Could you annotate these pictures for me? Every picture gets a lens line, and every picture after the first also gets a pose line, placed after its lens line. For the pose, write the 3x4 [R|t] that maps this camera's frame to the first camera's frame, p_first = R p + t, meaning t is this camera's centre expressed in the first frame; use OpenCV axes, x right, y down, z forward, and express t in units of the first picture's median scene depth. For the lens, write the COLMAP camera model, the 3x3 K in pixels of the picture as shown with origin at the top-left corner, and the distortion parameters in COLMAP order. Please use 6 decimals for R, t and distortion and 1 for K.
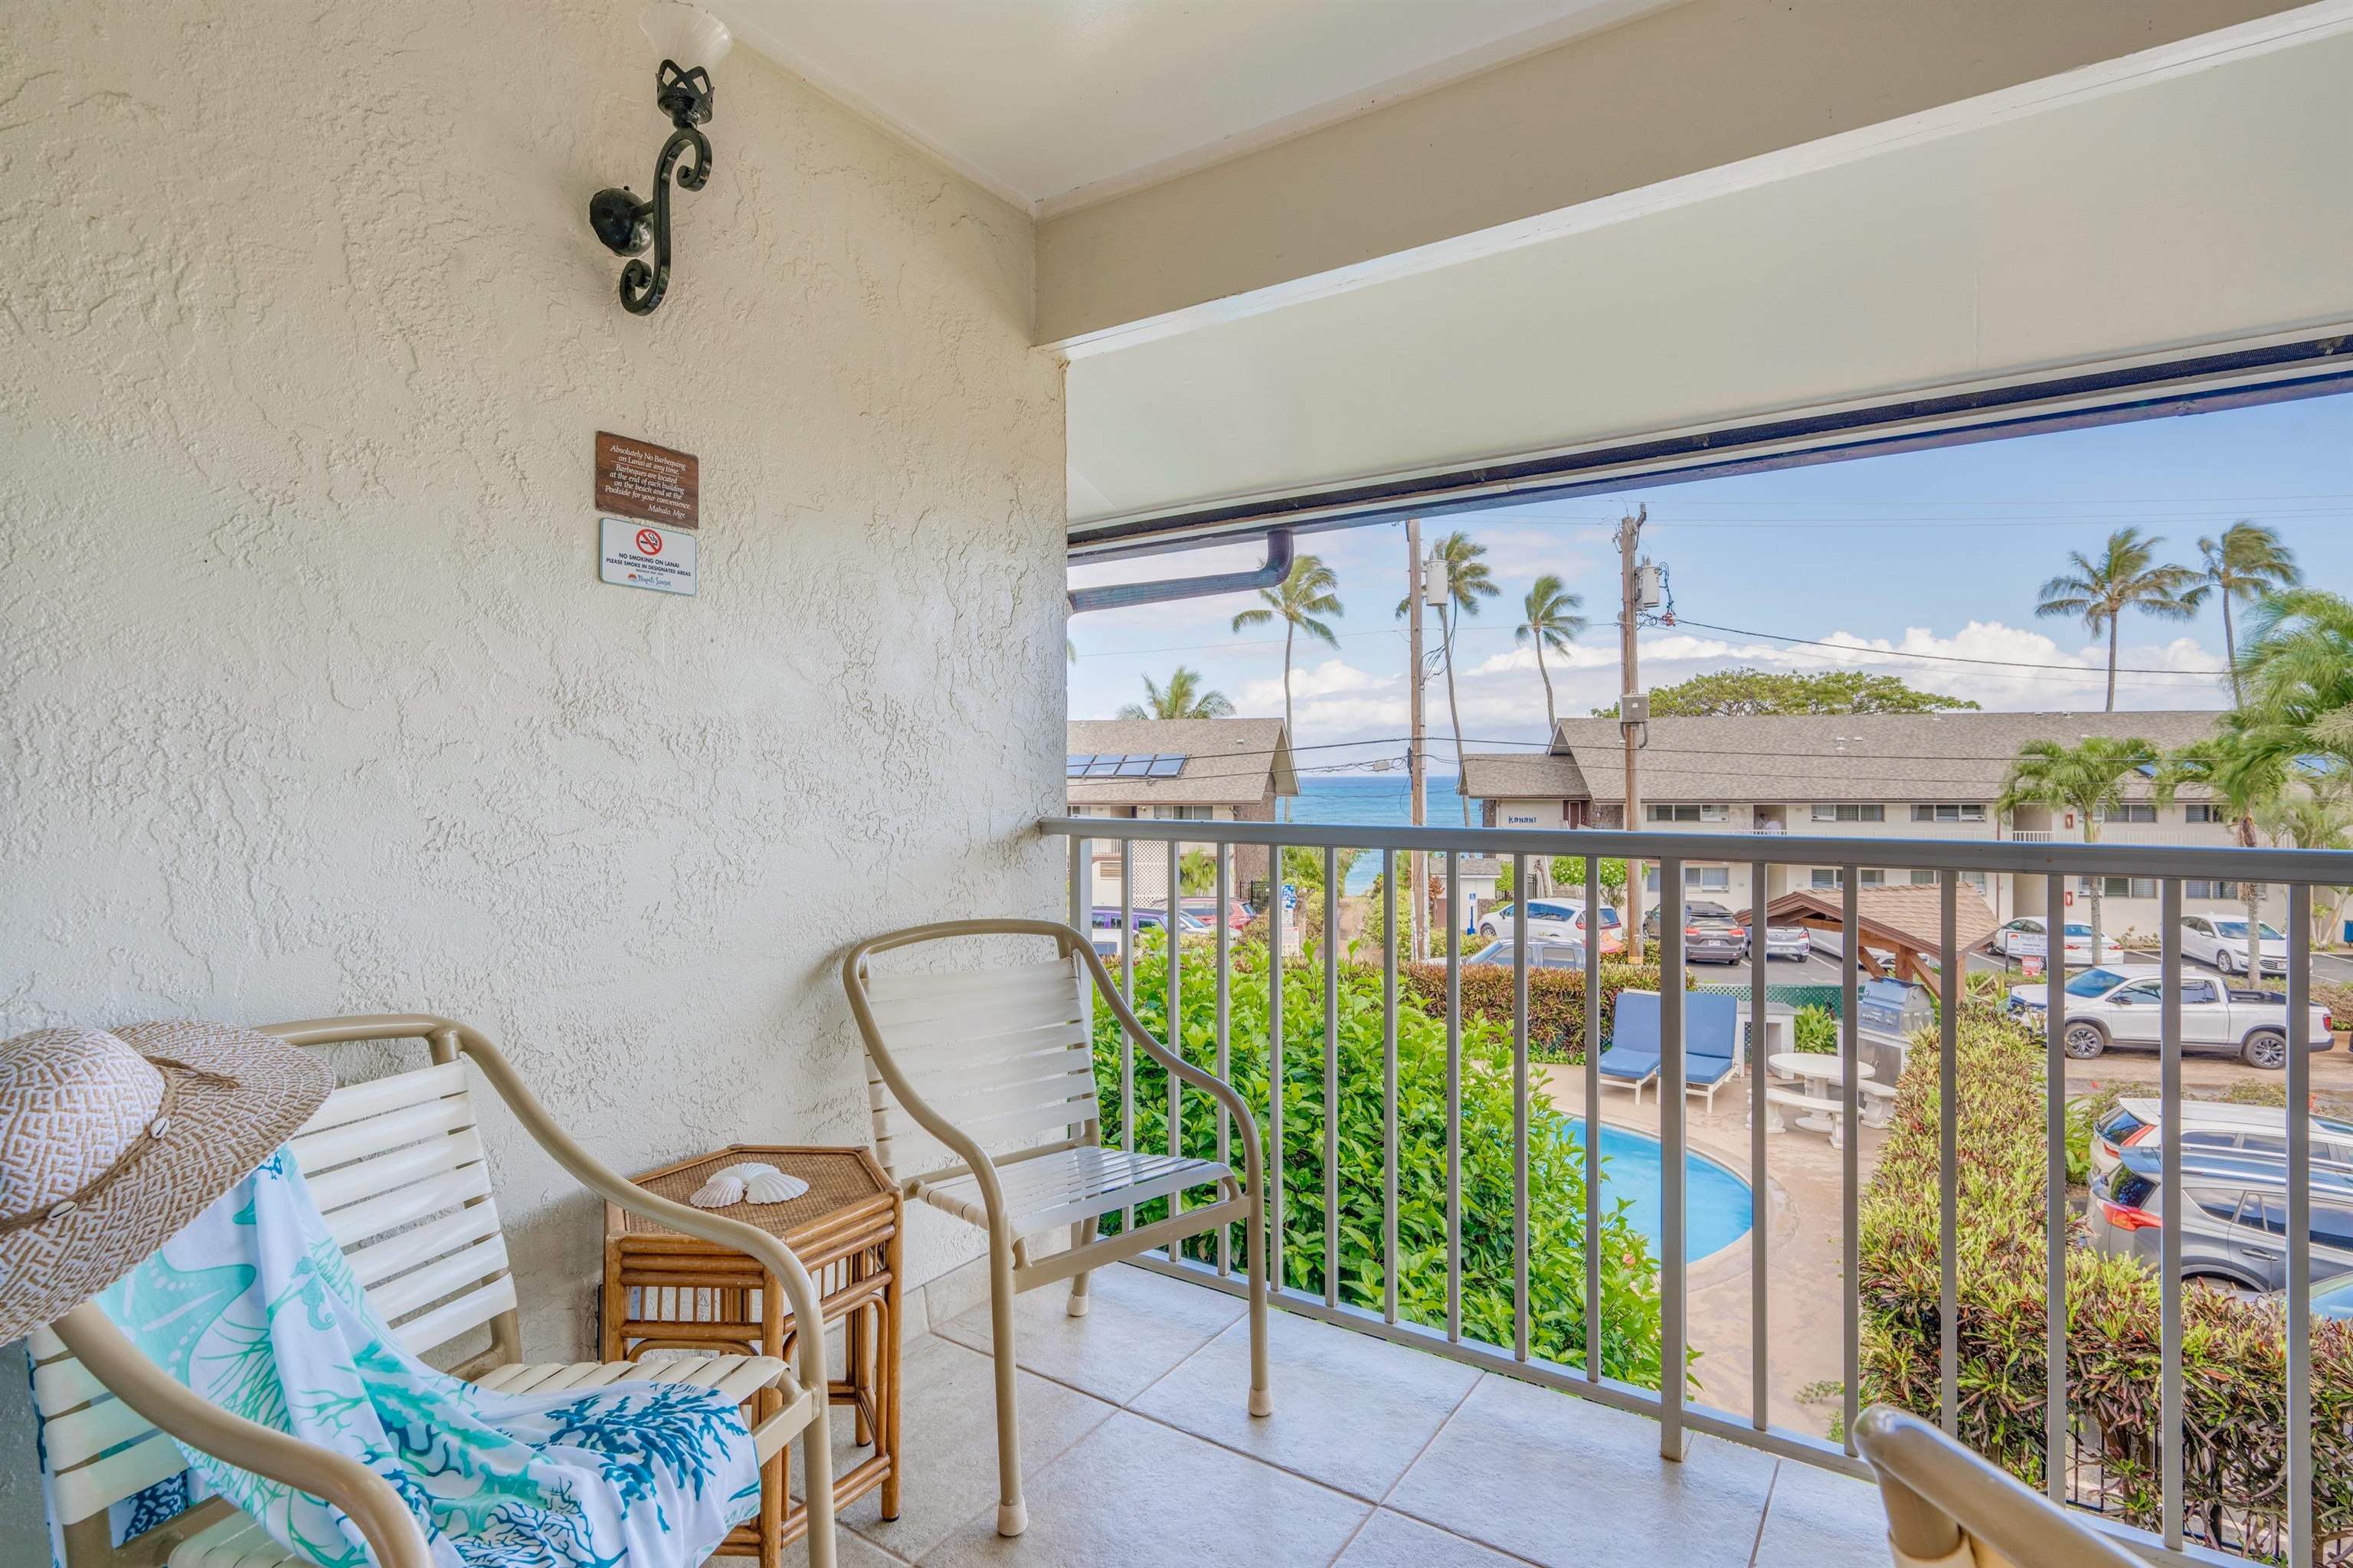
lens RADIAL K [[1163.8, 0, 1177.0], [0, 1163.8, 771.8], [0, 0, 1]] dist [0.002603, 0.001340]
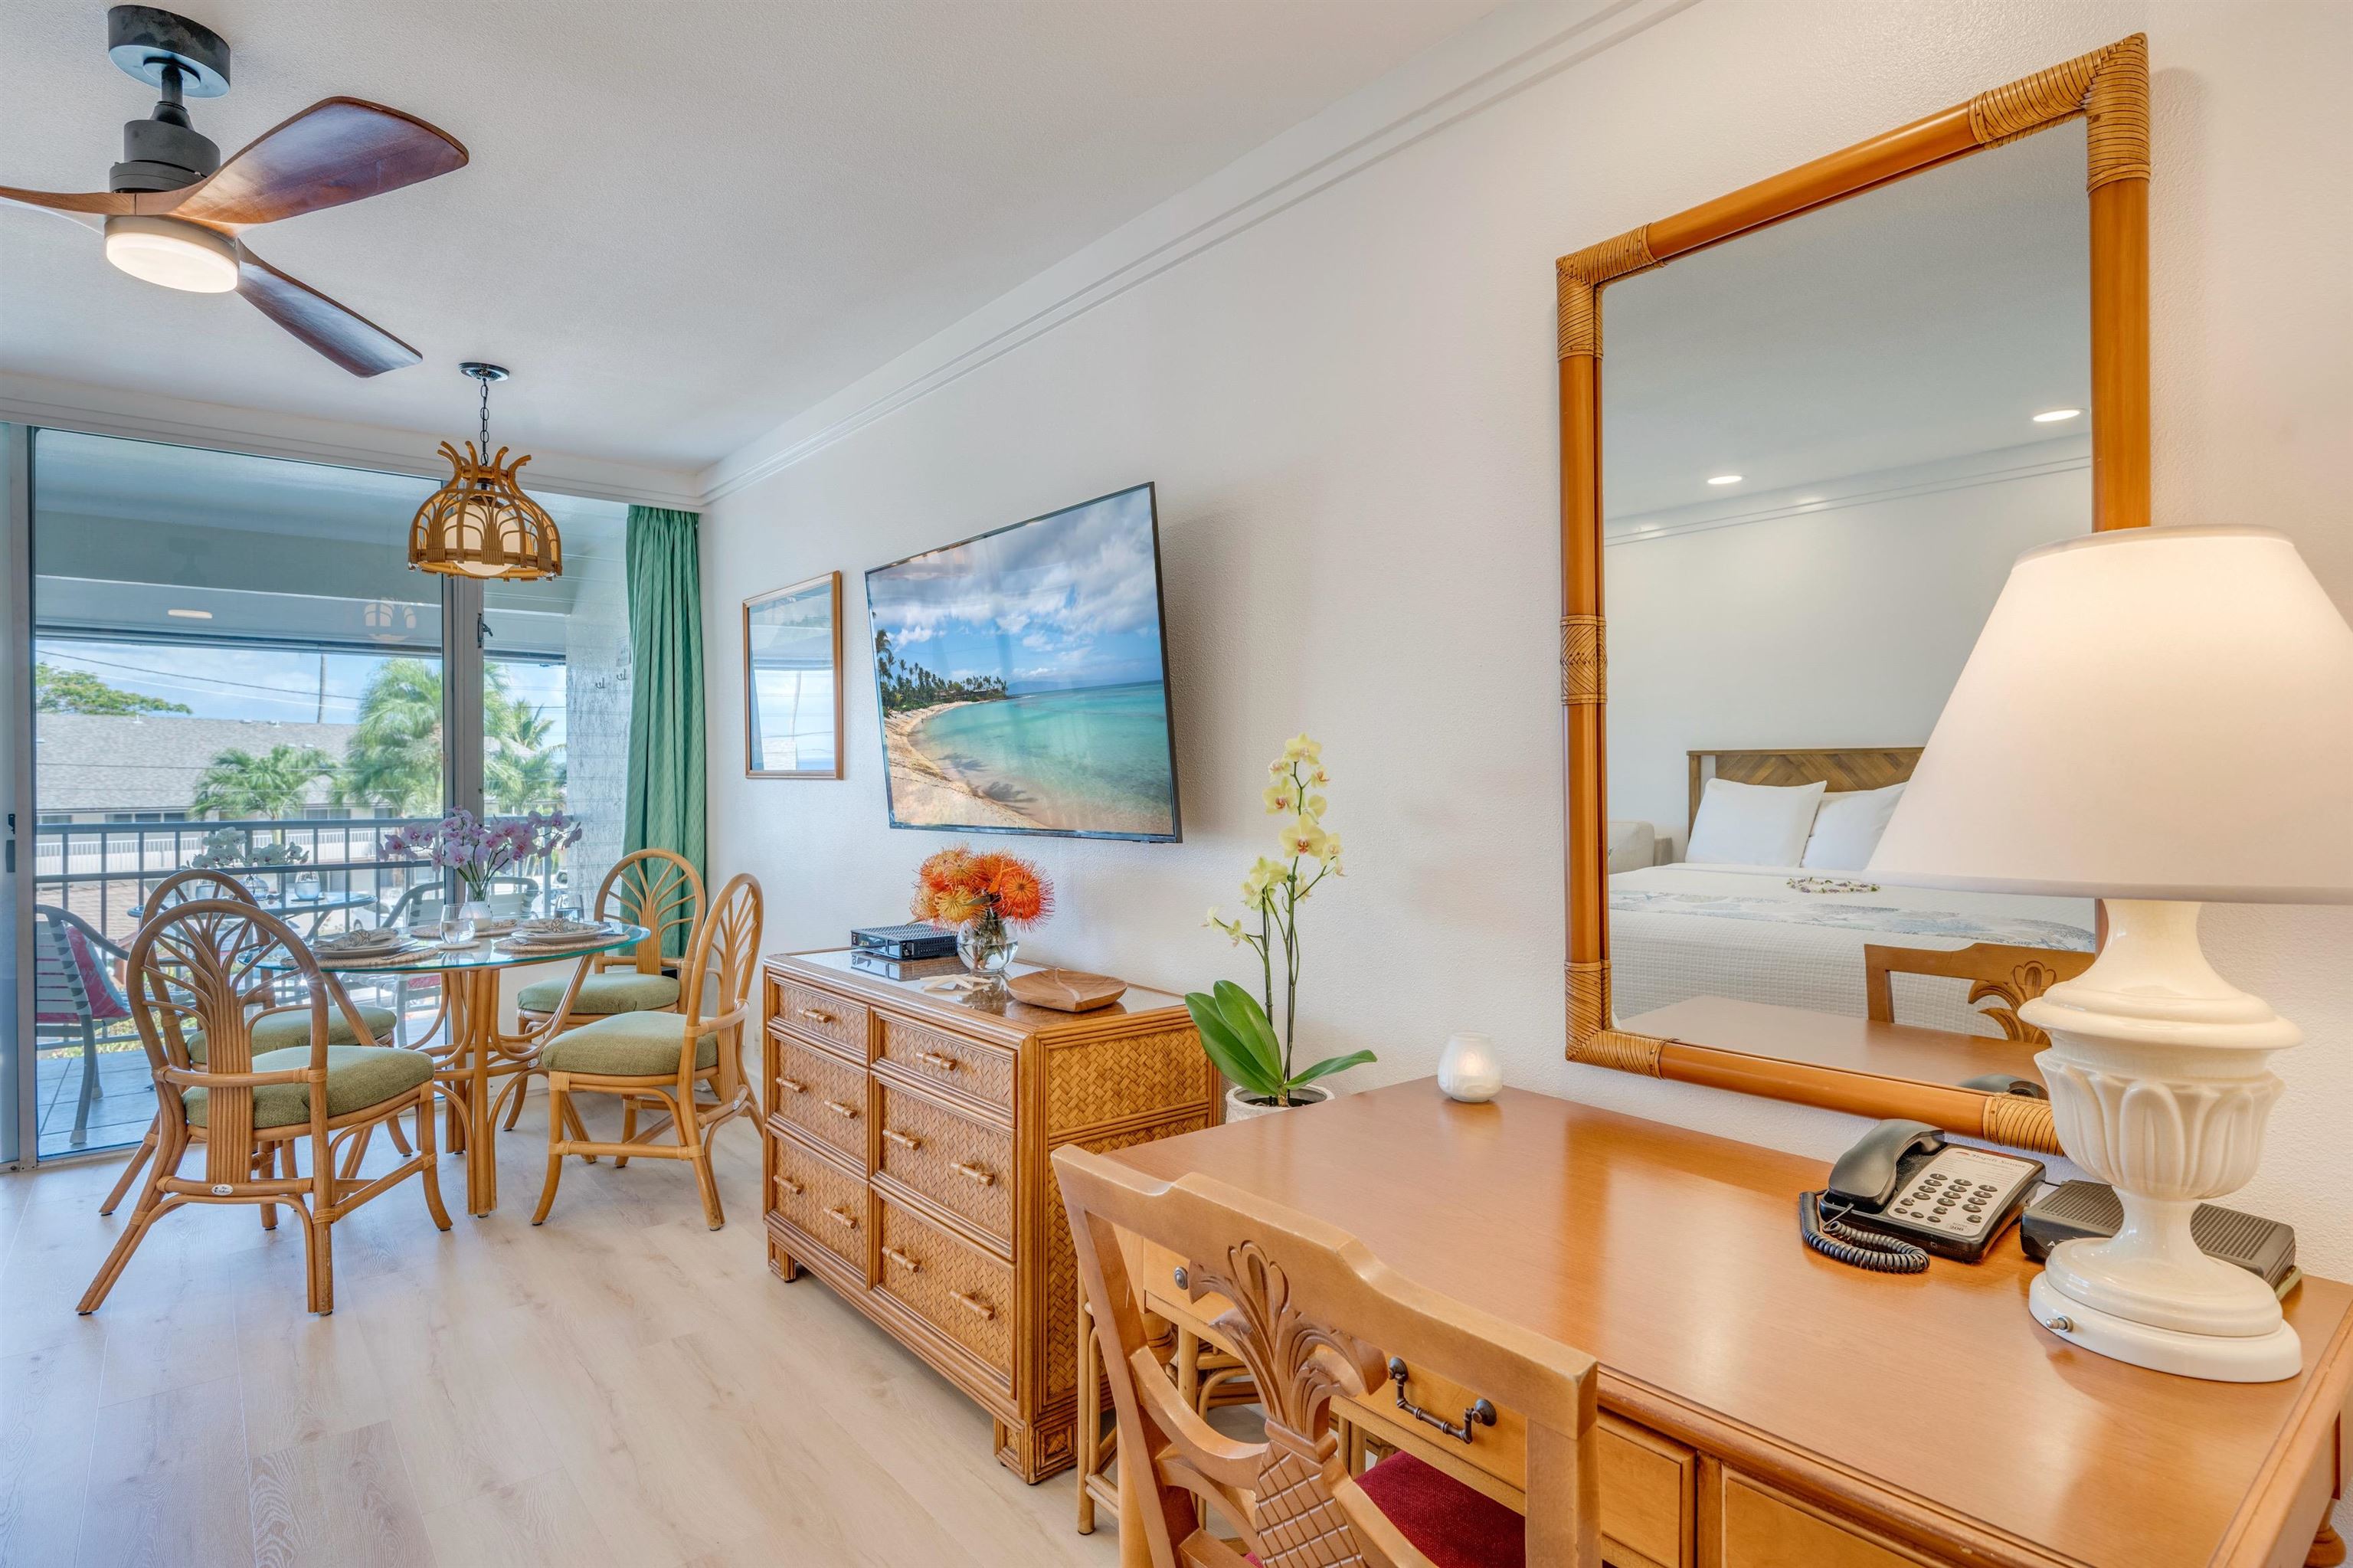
lens RADIAL K [[1202.7, 0, 1178.0], [0, 1202.7, 777.2], [0, 0, 1]] dist [-0.005604, -0.001573]
pose [[0.280413, 0.003455, 0.959873, -0.065699], [-0.003938, 0.999989, -0.002449, -0.002948], [-0.959871, -0.003093, 0.280424, -0.125014]]
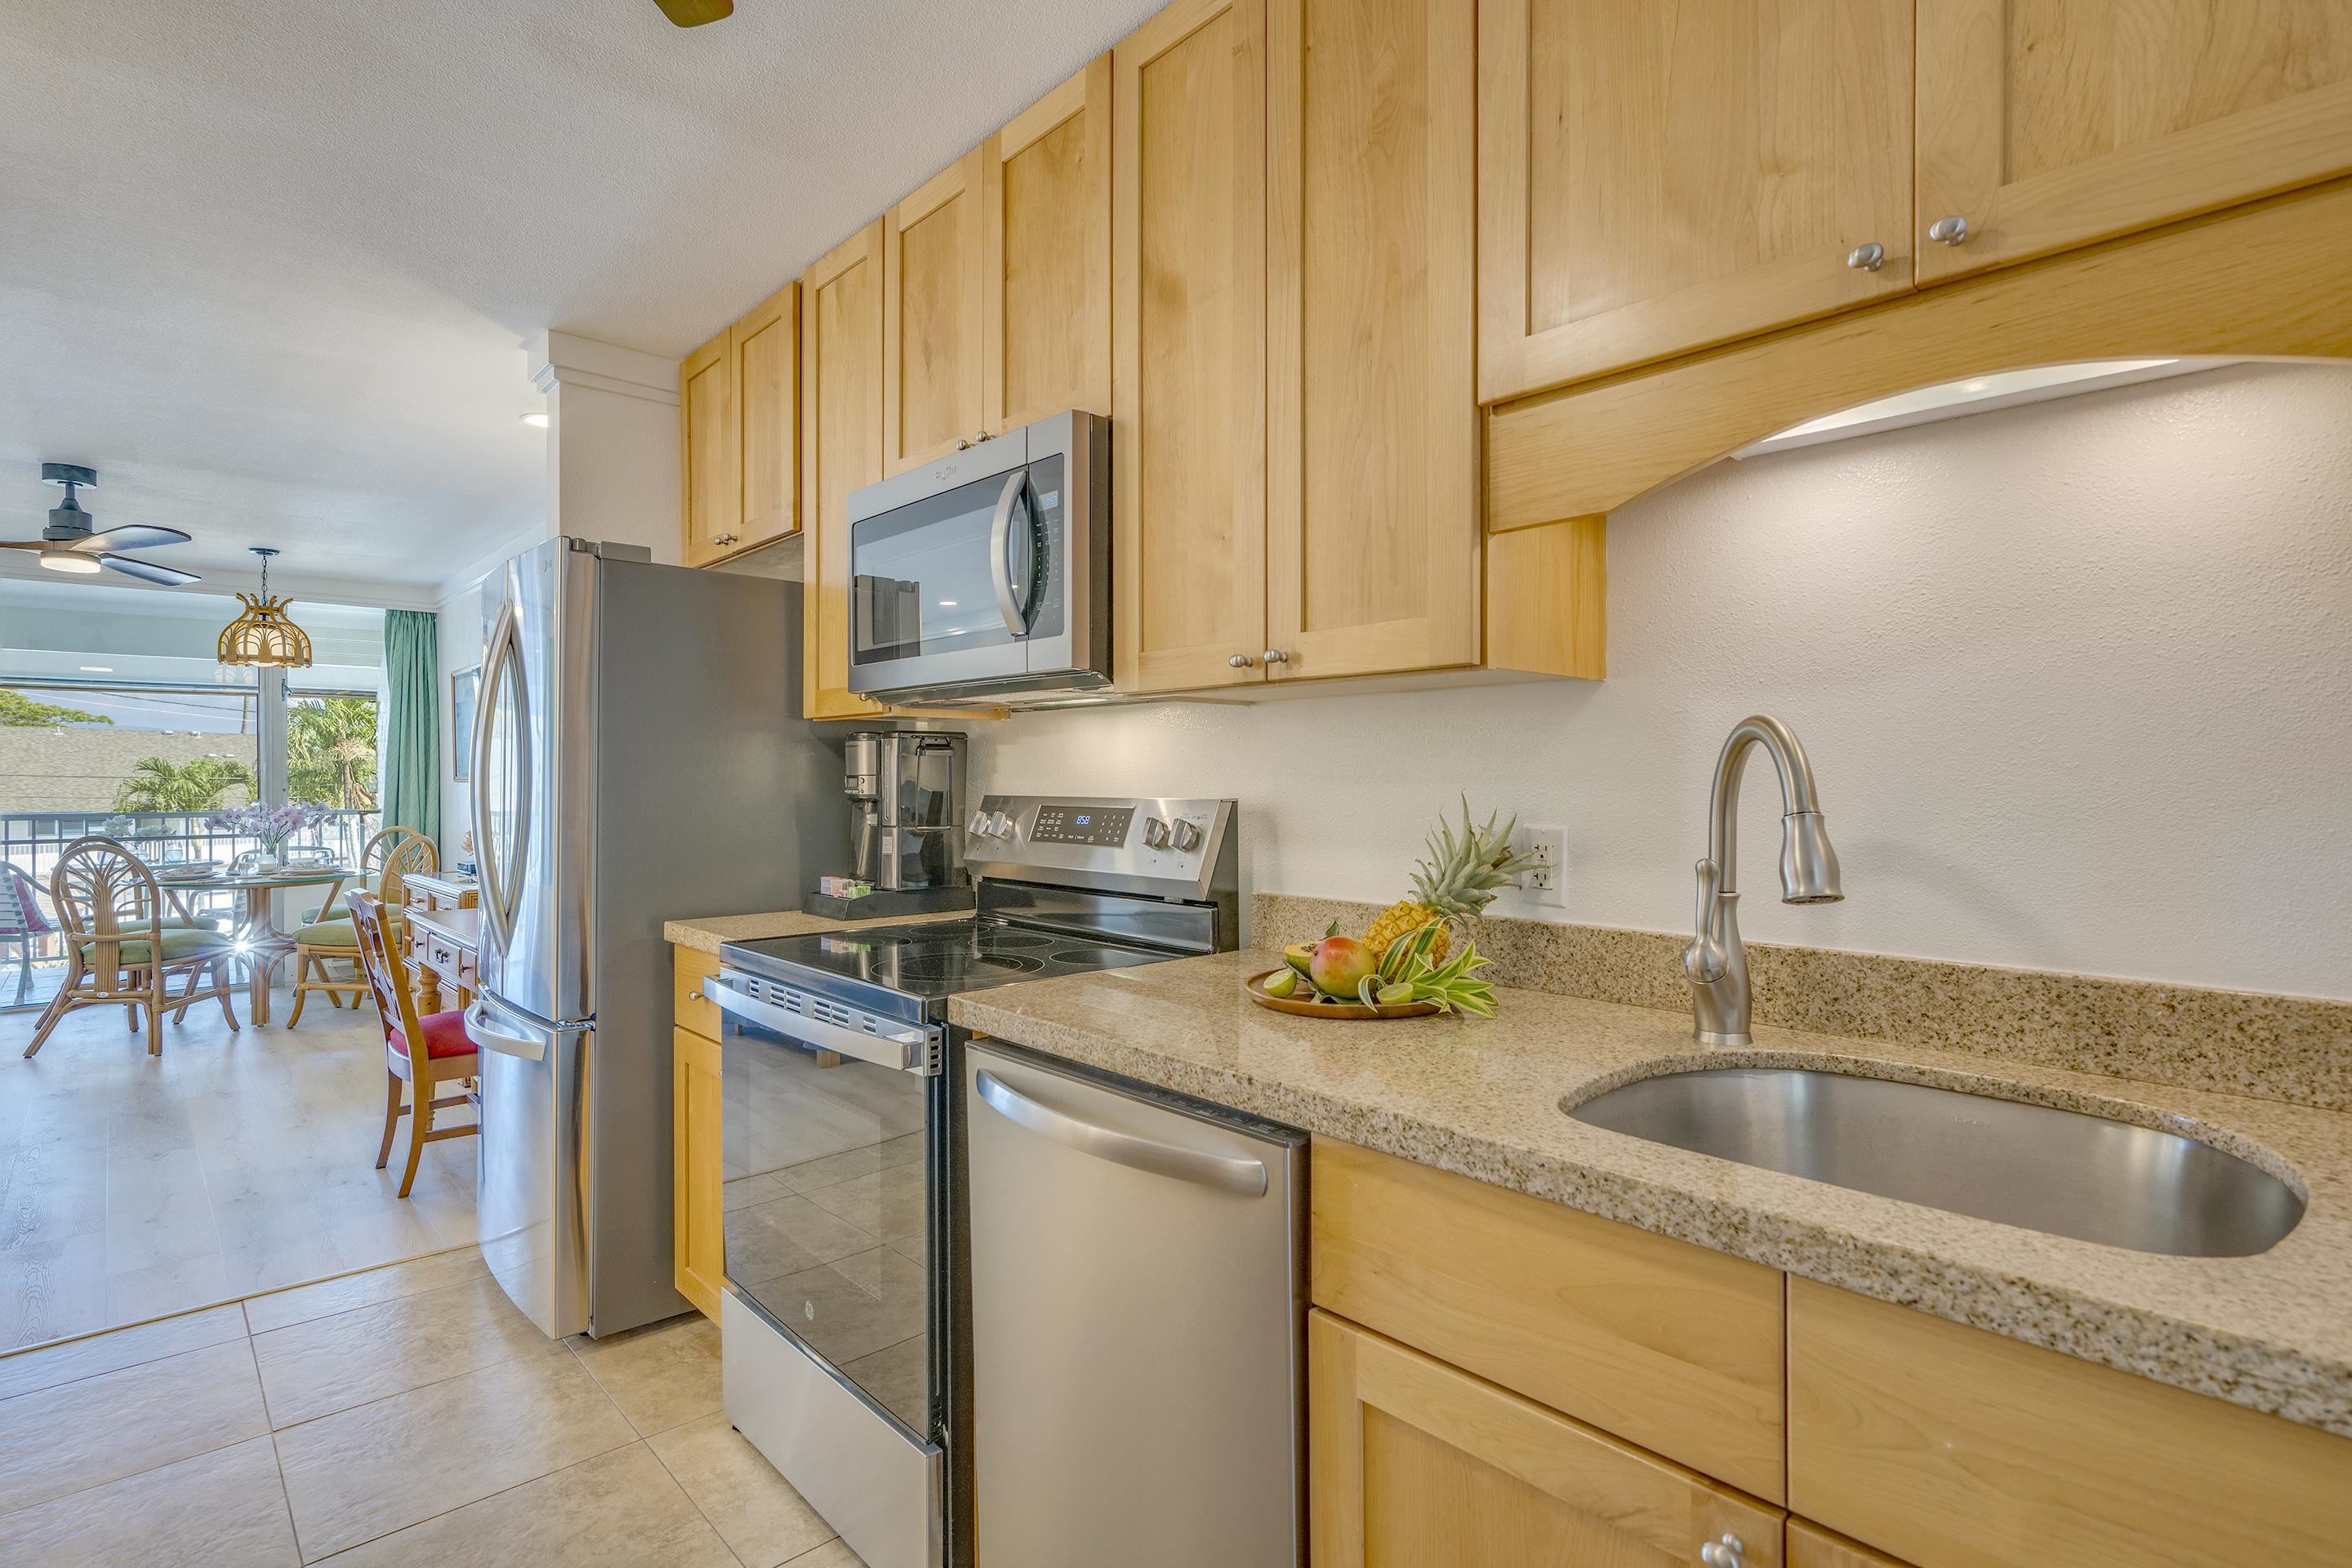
lens RADIAL K [[1150.4, 0, 1163.3], [0, 1150.4, 783.8], [0, 0, 1]] dist [0.000243, 0.000009]
pose [[0.232964, 0.003997, 0.972477, -0.118777], [-0.002517, 0.999991, -0.003507, -0.002313], [-0.972482, -0.001631, 0.232972, -0.208050]]
